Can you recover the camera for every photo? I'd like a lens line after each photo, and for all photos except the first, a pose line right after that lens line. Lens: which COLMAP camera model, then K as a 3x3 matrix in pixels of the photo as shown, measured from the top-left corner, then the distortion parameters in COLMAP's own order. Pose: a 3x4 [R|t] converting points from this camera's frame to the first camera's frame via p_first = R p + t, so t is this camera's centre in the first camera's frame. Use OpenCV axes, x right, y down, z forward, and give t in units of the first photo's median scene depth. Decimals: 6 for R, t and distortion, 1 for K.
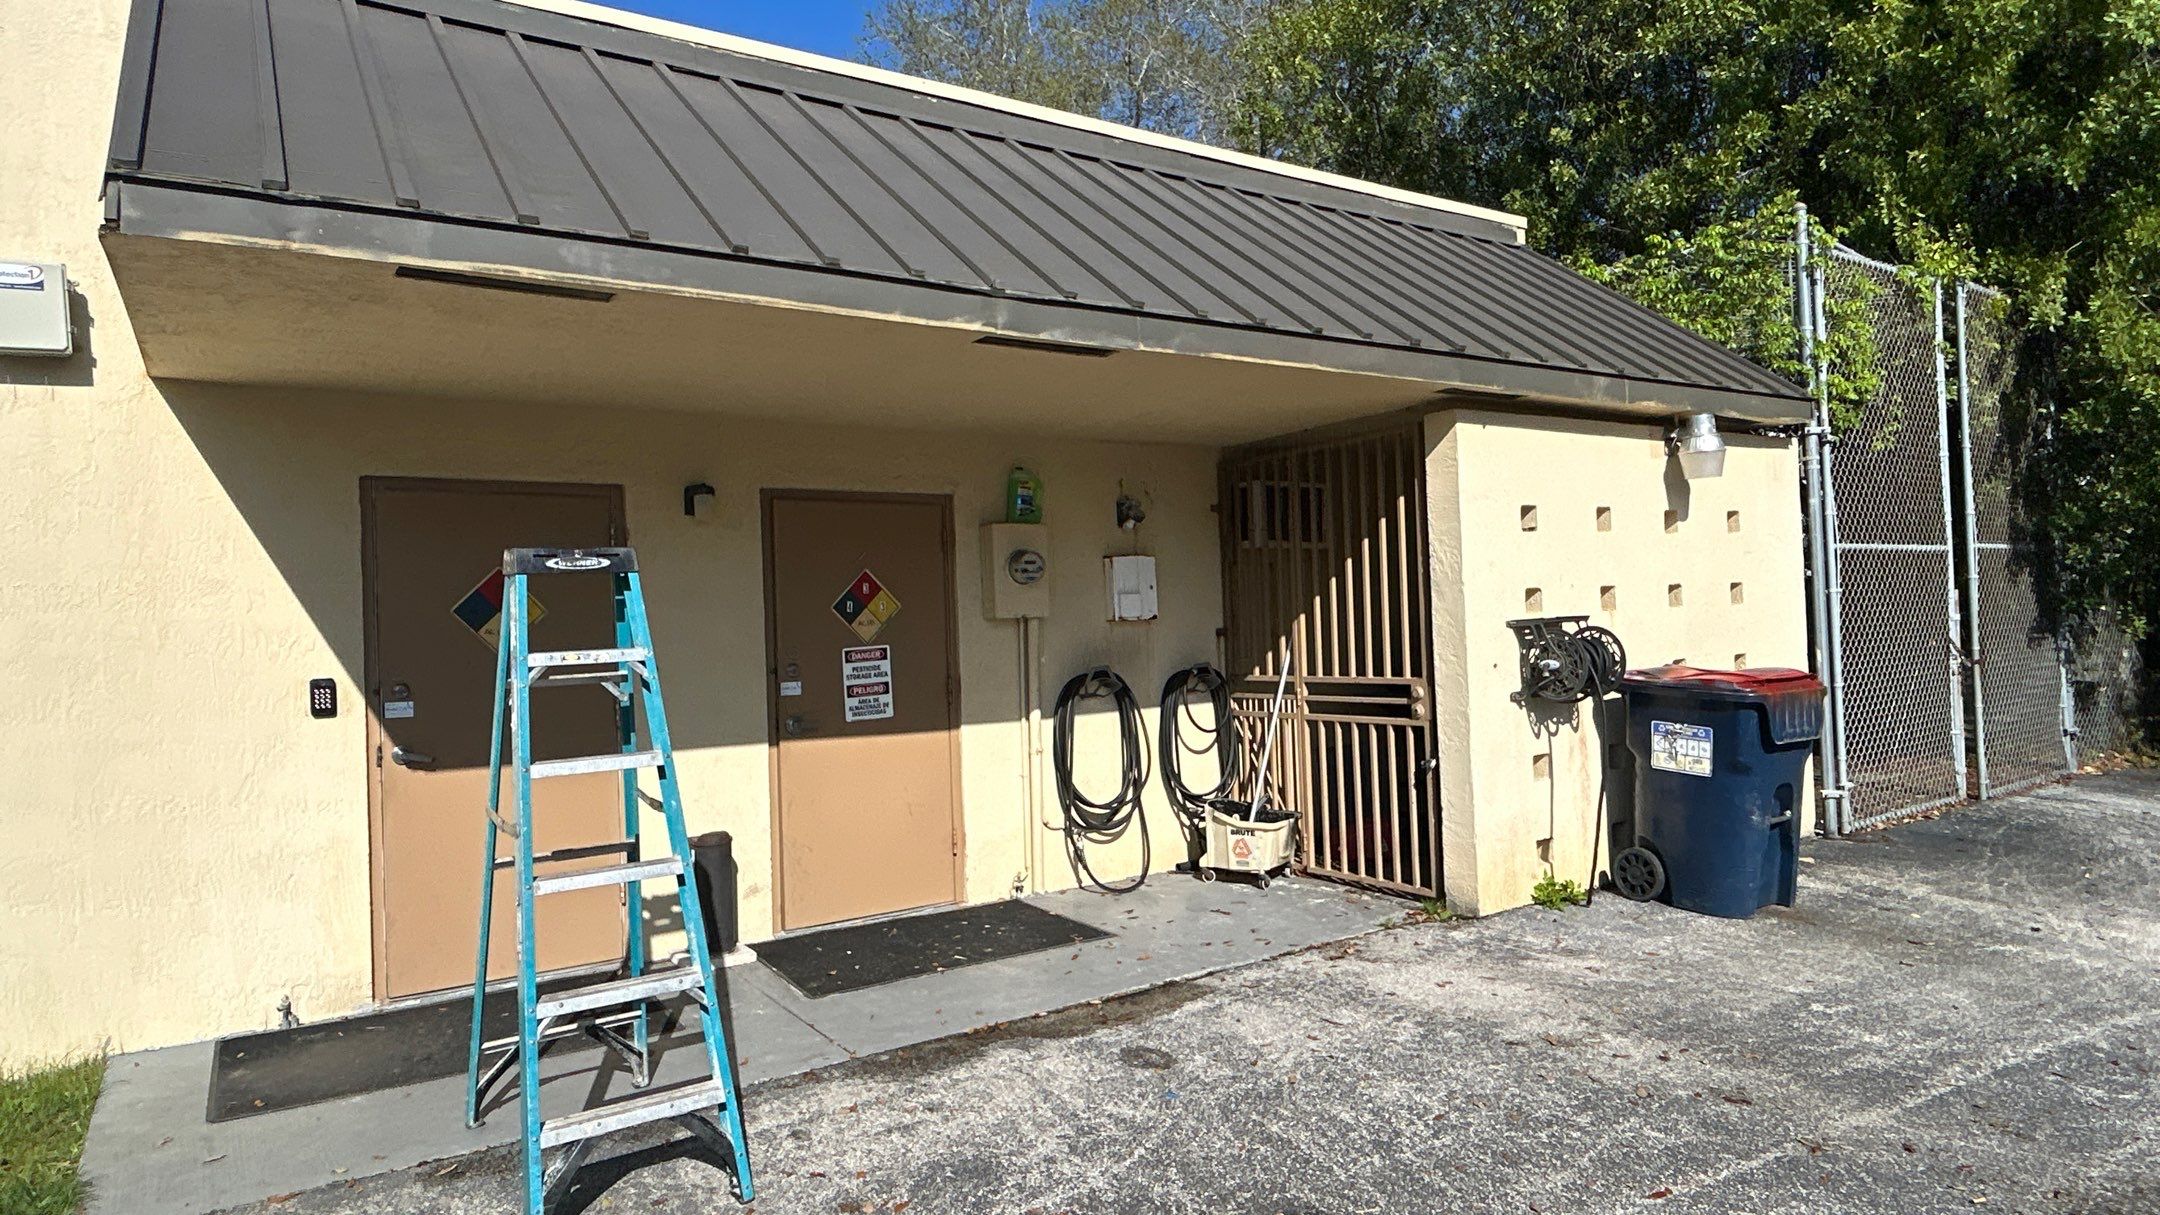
lens RADIAL K [[1216.6, 0, 1080.0], [0, 1216.6, 607.5], [0, 0, 1]] dist [0.002073, -0.001426]
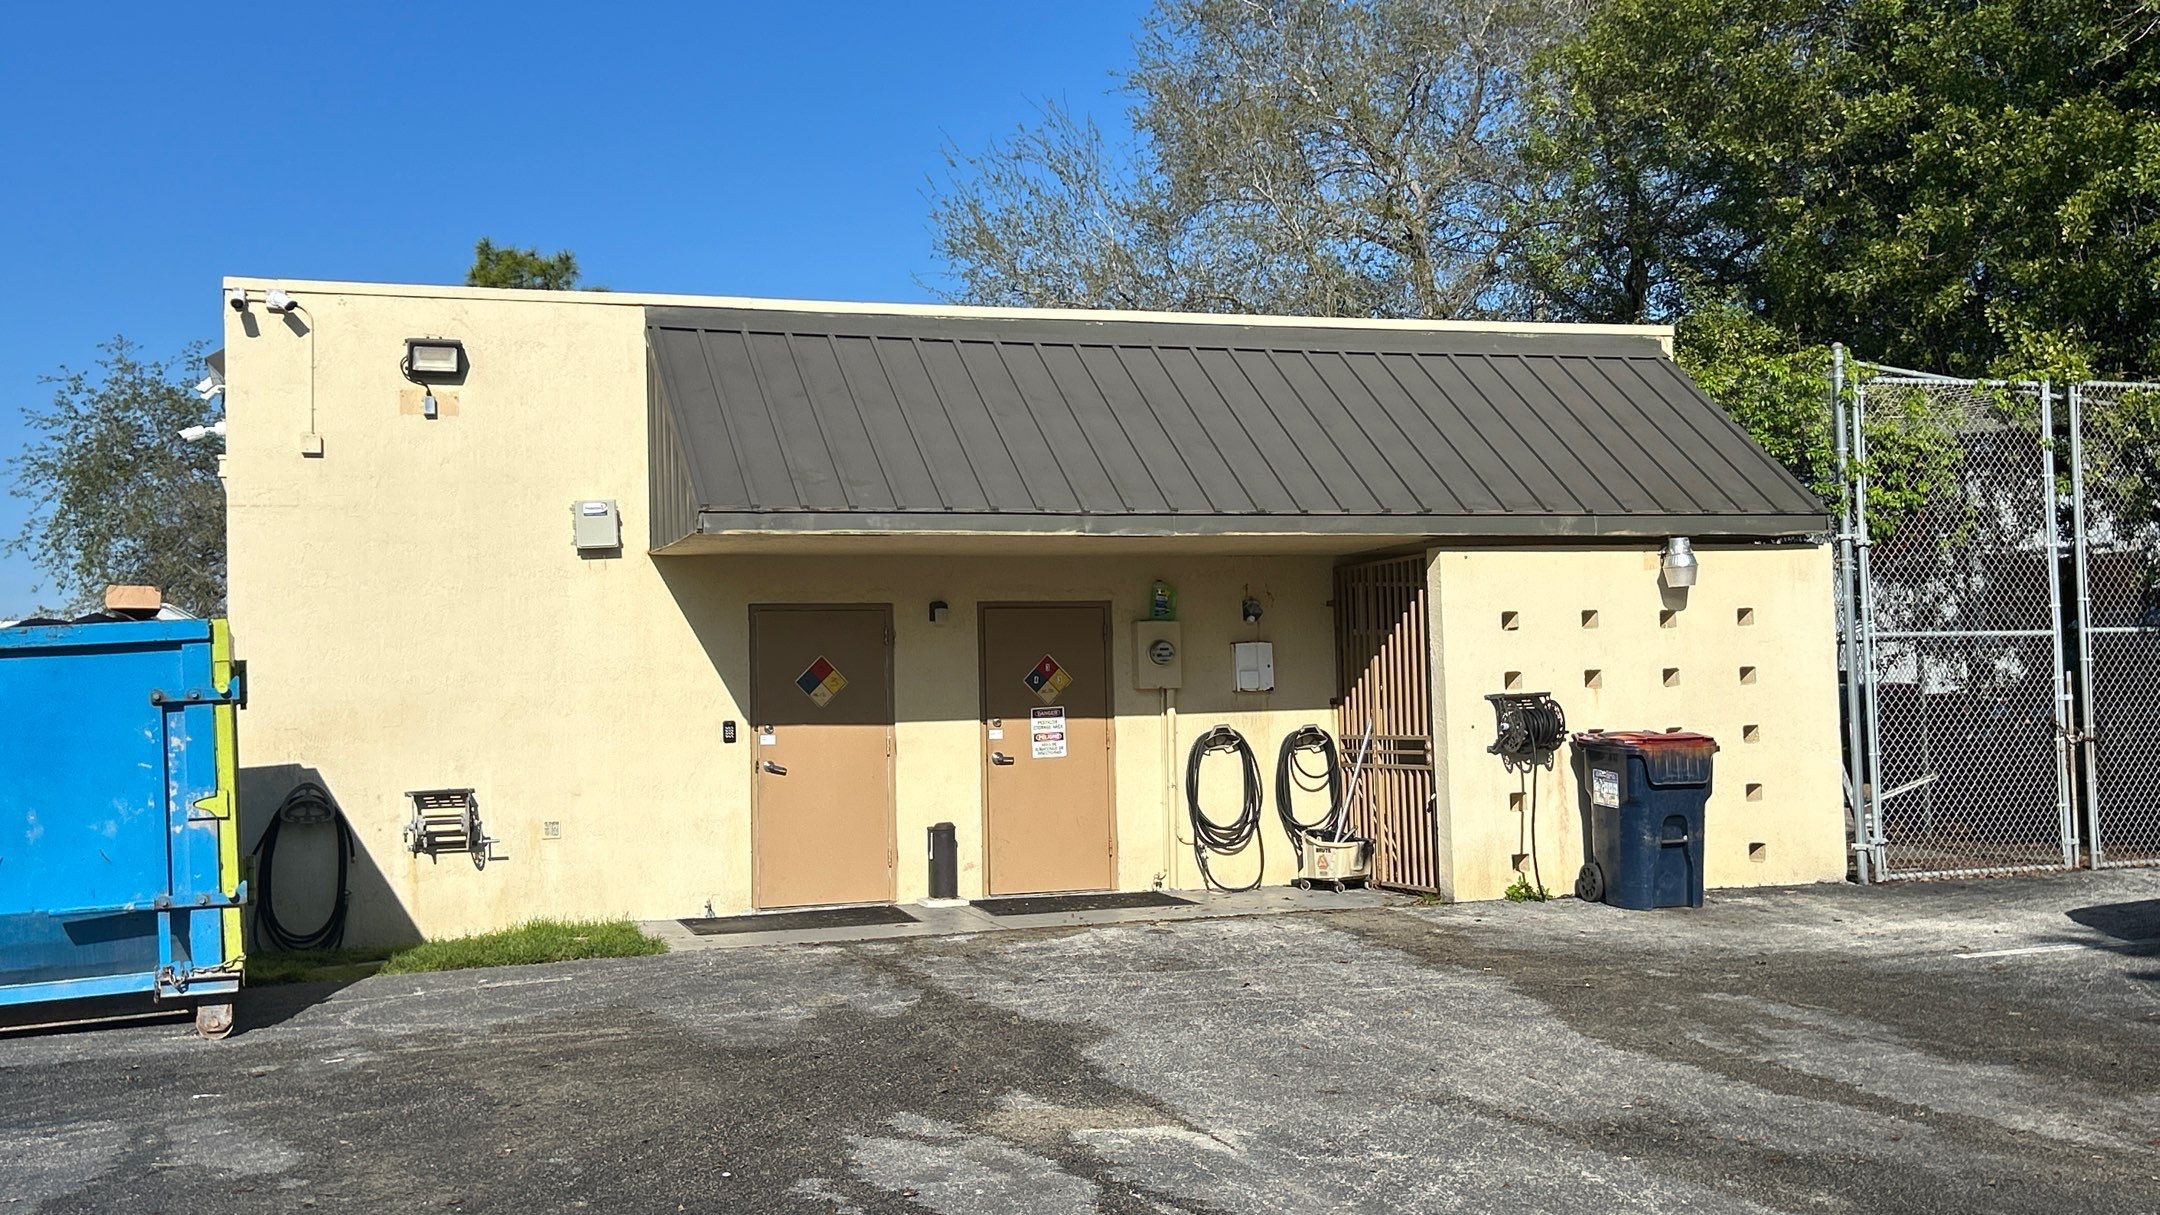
lens RADIAL K [[1643.3, 0, 1080.0], [0, 1643.3, 607.5], [0, 0, 1]] dist [0.043321, -0.003535]
pose [[0.970073, -0.000824, -0.242810, 0.345863], [-0.007679, 0.999390, -0.034073, -0.021127], [0.242690, 0.034918, 0.969475, -0.922598]]
